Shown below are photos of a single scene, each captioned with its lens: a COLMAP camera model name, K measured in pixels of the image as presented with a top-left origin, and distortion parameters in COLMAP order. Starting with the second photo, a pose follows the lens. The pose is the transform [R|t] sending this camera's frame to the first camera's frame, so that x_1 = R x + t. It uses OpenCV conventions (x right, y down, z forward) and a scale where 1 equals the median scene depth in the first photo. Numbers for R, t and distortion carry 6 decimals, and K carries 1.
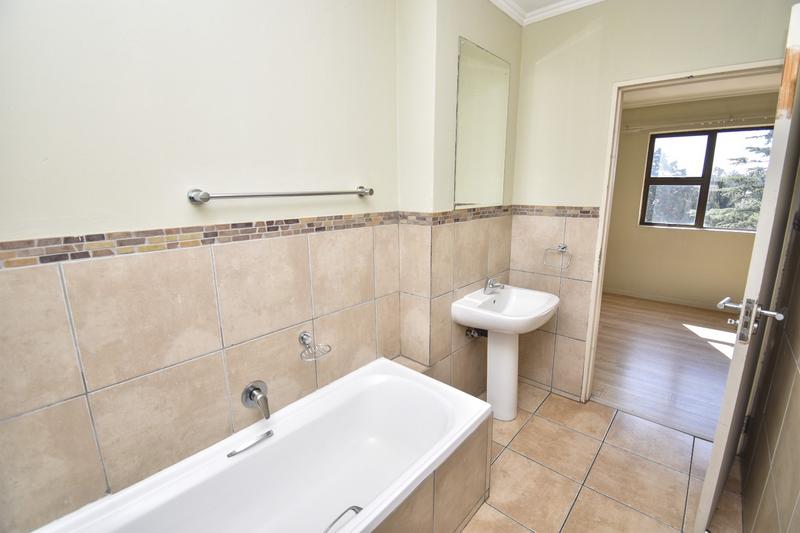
lens RADIAL K [[354.2, 0, 399.7], [0, 354.2, 259.3], [0, 0, 1]] dist [0.002178, -0.011653]
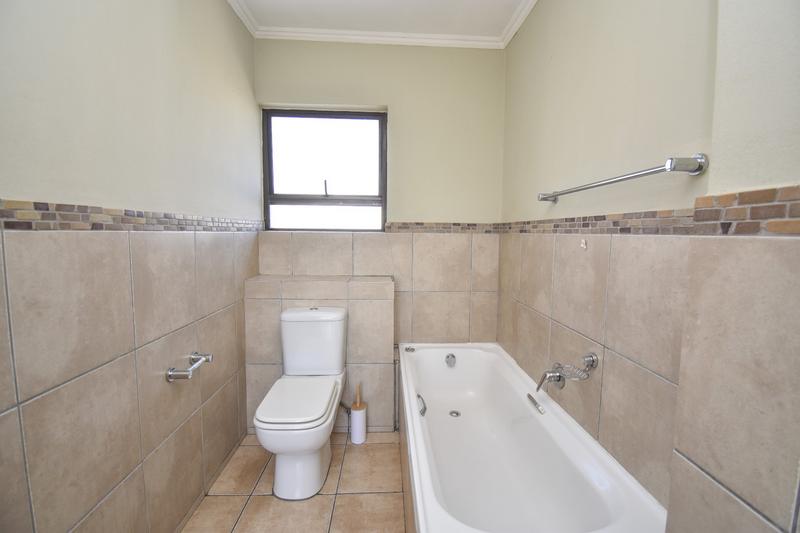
lens RADIAL K [[354.2, 0, 399.2], [0, 354.2, 265.0], [0, 0, 1]] dist [0.002178, -0.011653]
pose [[-0.726216, 0.066814, -0.684212, 0.629720], [-0.132967, 0.962821, 0.235150, -0.129929], [0.674485, 0.261747, -0.690332, 1.248428]]
